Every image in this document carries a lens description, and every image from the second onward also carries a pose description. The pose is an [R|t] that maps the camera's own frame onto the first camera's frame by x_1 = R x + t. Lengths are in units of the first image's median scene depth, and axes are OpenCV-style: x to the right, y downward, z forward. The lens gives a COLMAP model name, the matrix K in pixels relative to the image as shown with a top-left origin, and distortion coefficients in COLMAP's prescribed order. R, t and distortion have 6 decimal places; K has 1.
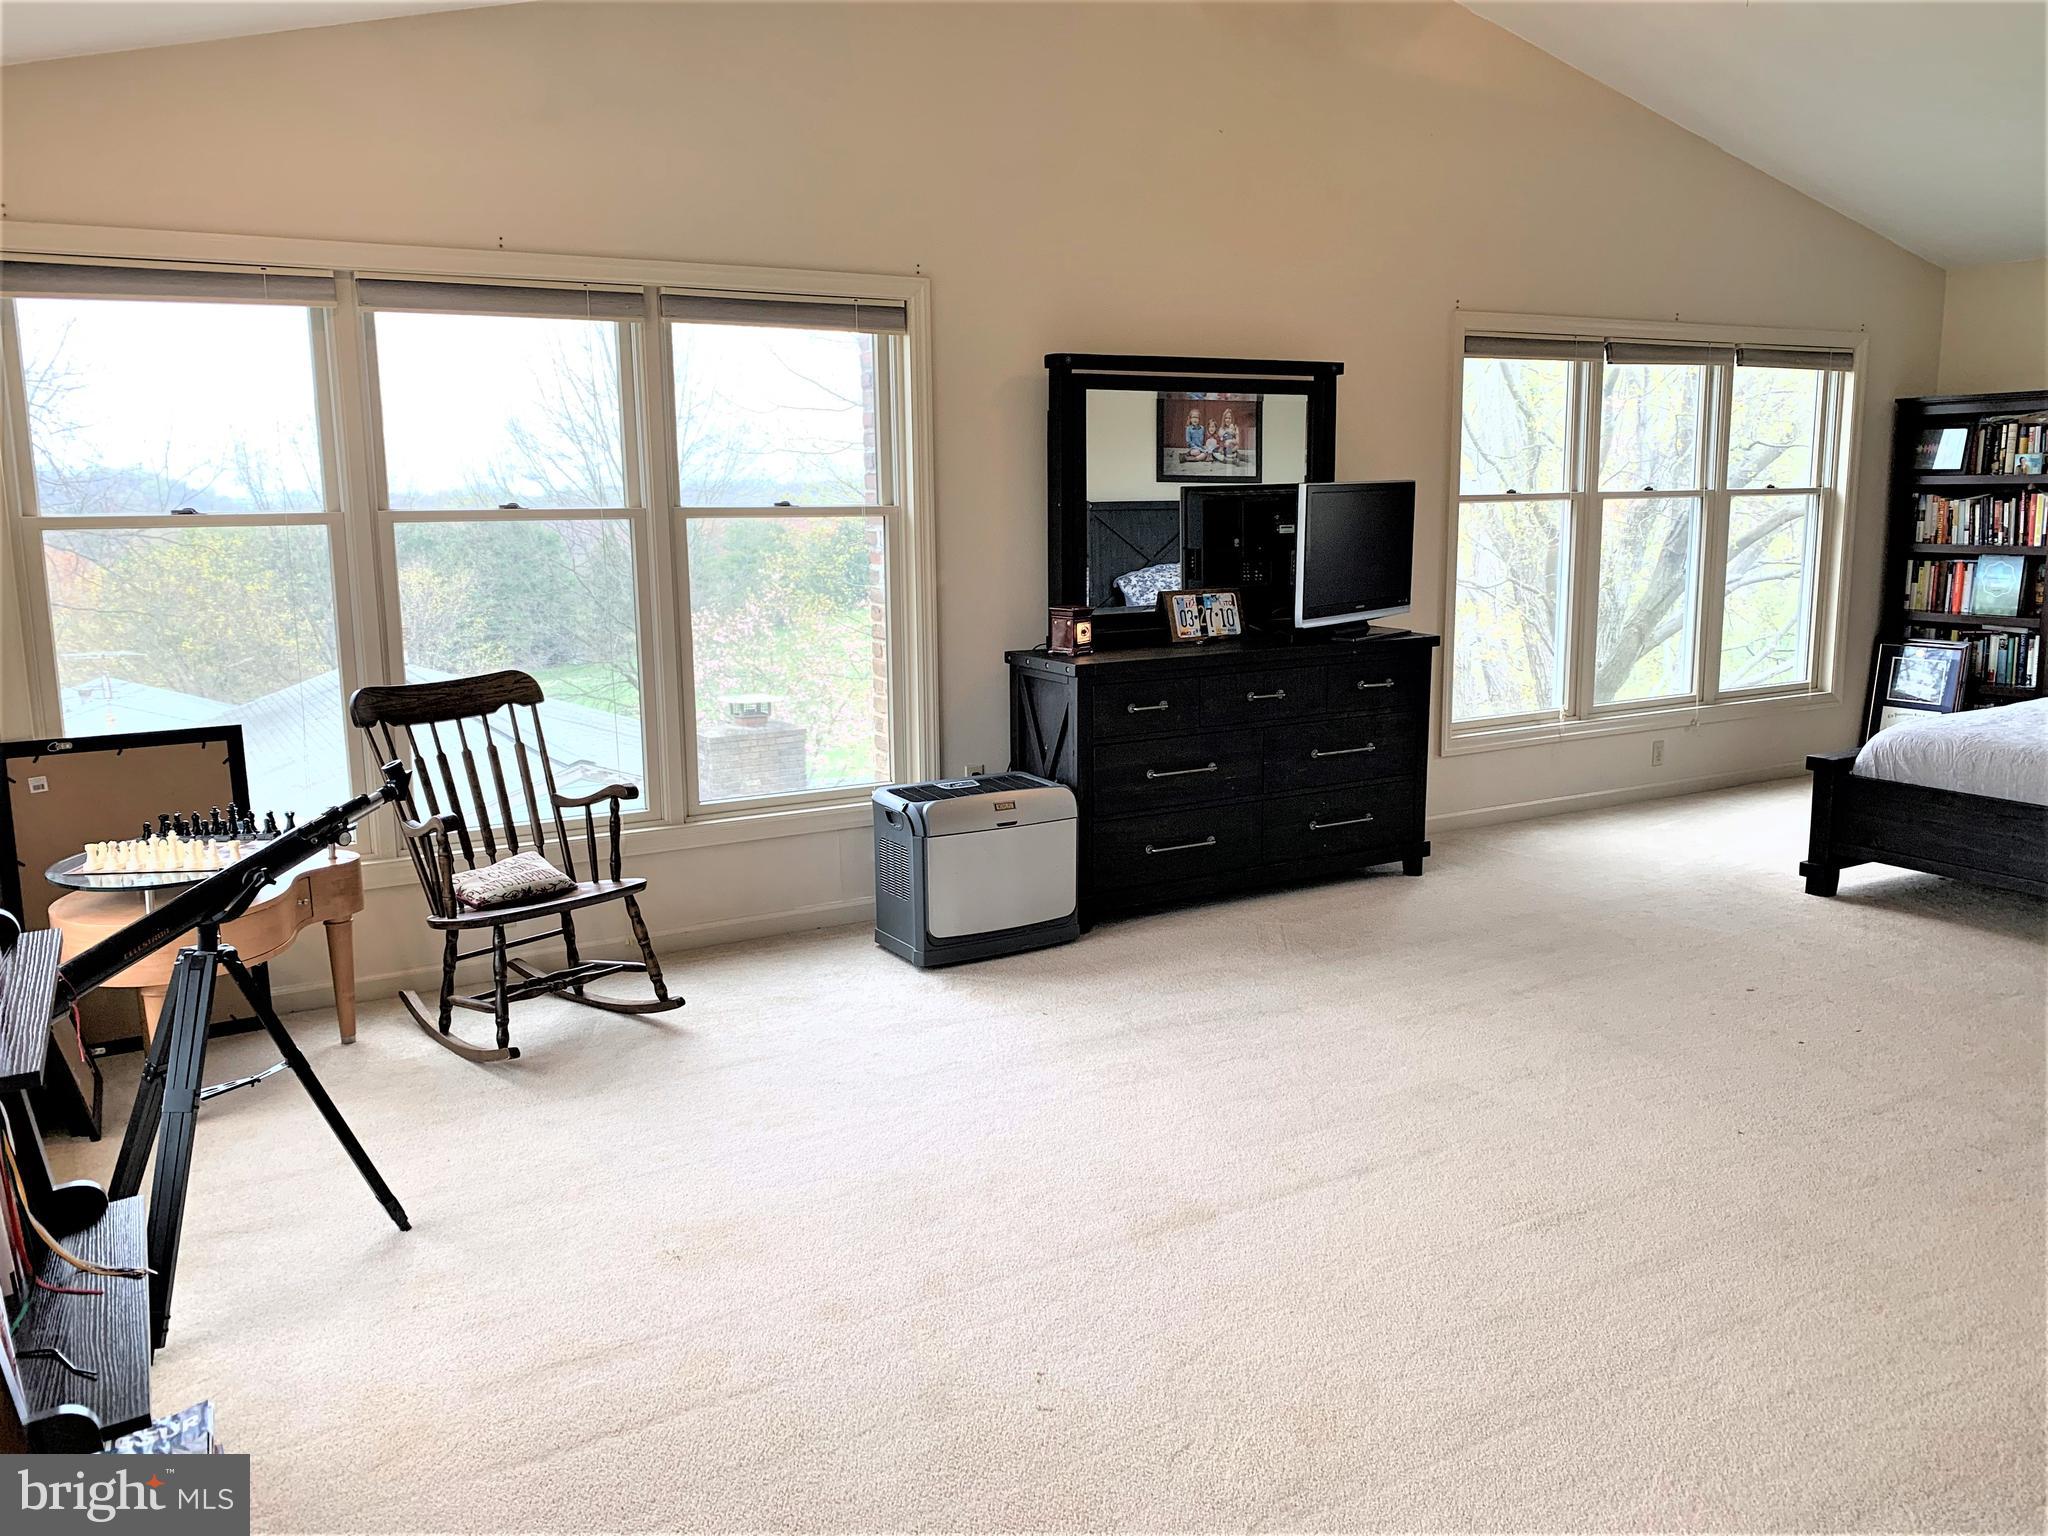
lens RADIAL K [[1549.2, 0, 1025.1], [0, 1549.2, 747.3], [0, 0, 1]] dist [0.026163, -0.032157]
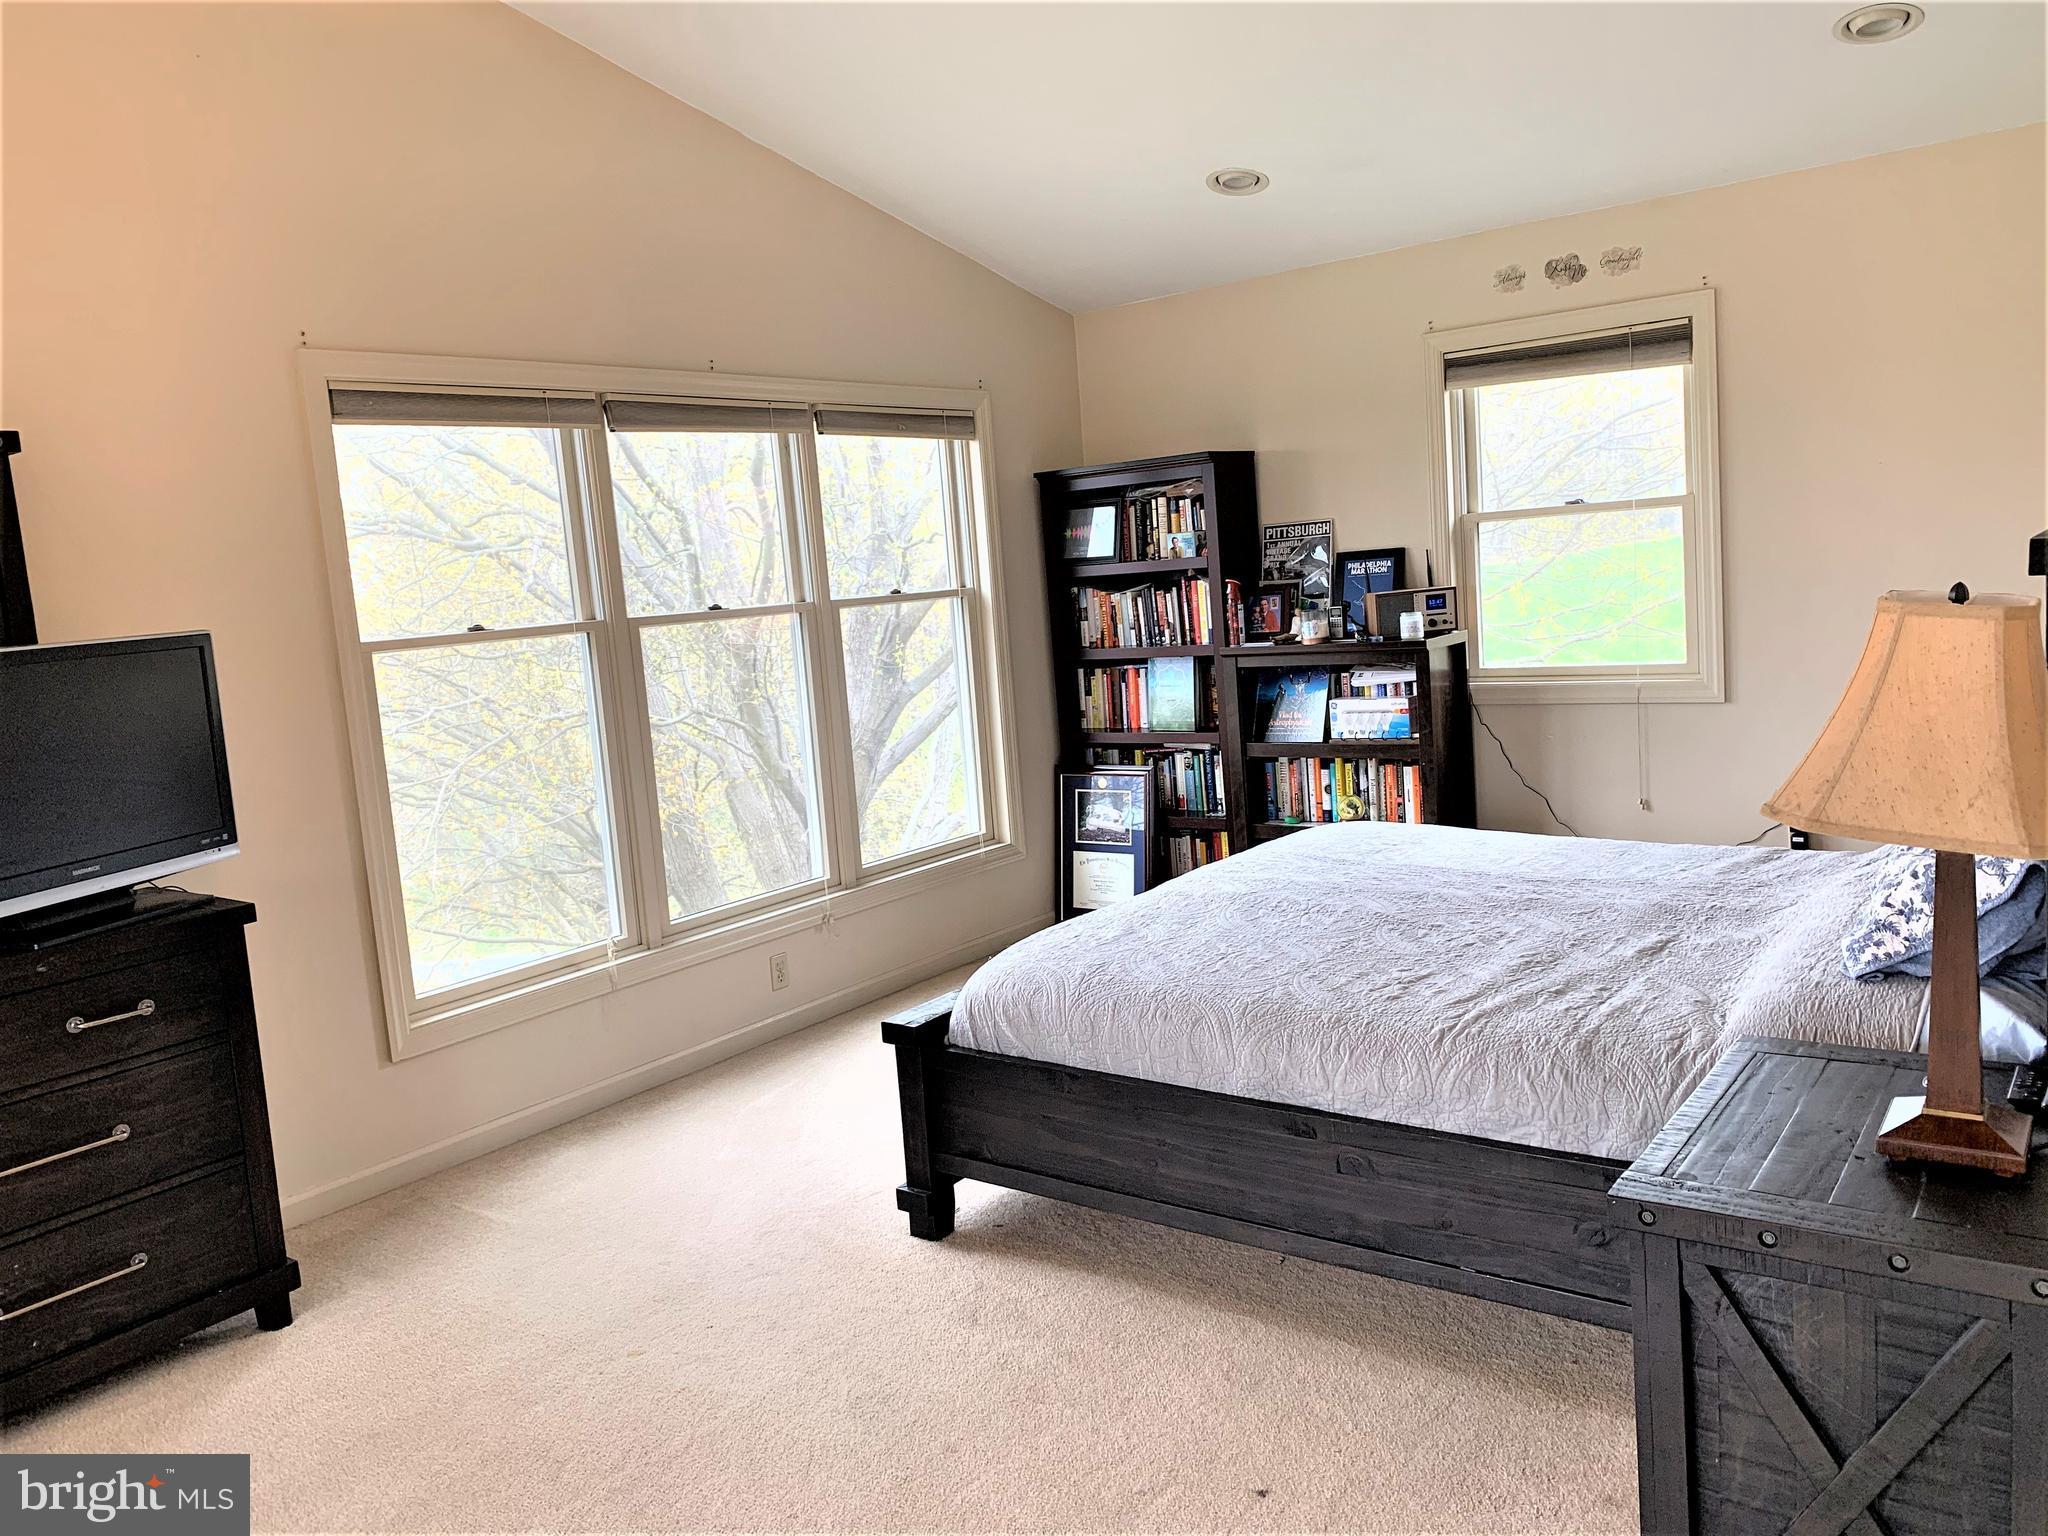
lens RADIAL K [[1542.5, 0, 1007.4], [0, 1542.5, 738.3], [0, 0, 1]] dist [0.115327, -0.219137]
pose [[0.921659, -0.100084, 0.374870, 0.251804], [0.126767, 0.990812, -0.047142, -0.056471], [-0.366707, 0.090971, 0.925878, 0.299732]]
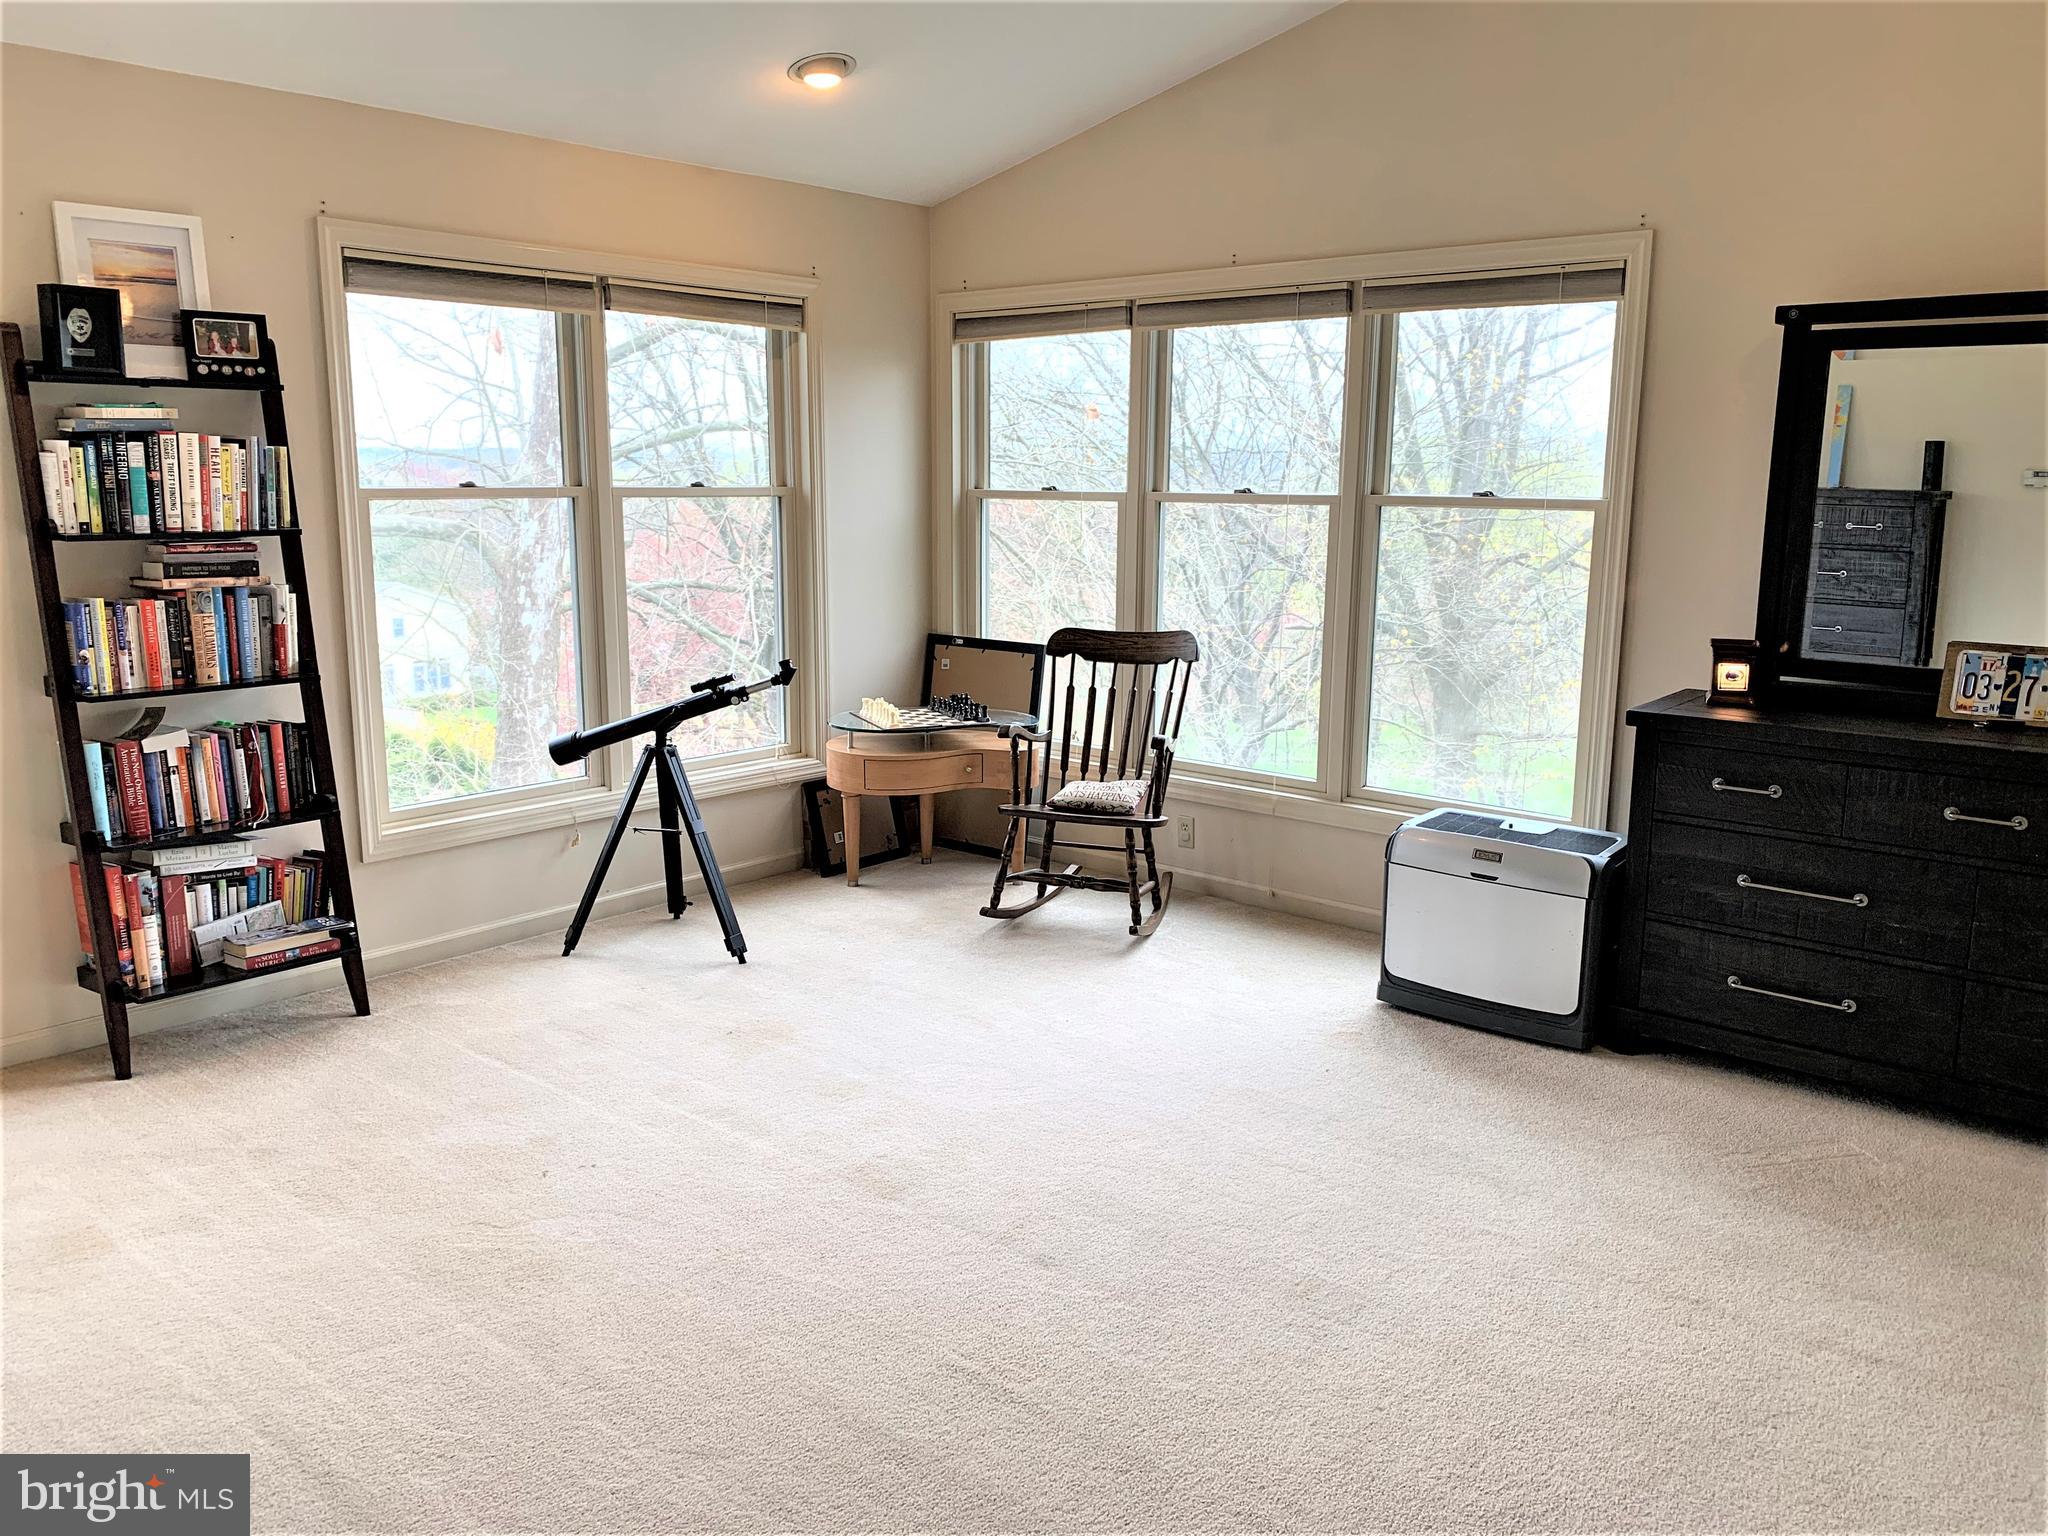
lens RADIAL K [[1561.4, 0, 999.2], [0, 1561.4, 753.5], [0, 0, 1]] dist [-0.005889, -0.004616]
pose [[0.329466, 0.184930, -0.925880, 0.457820], [-0.164626, 0.976861, 0.136532, -0.060406], [0.929705, 0.107441, 0.352286, 0.294132]]
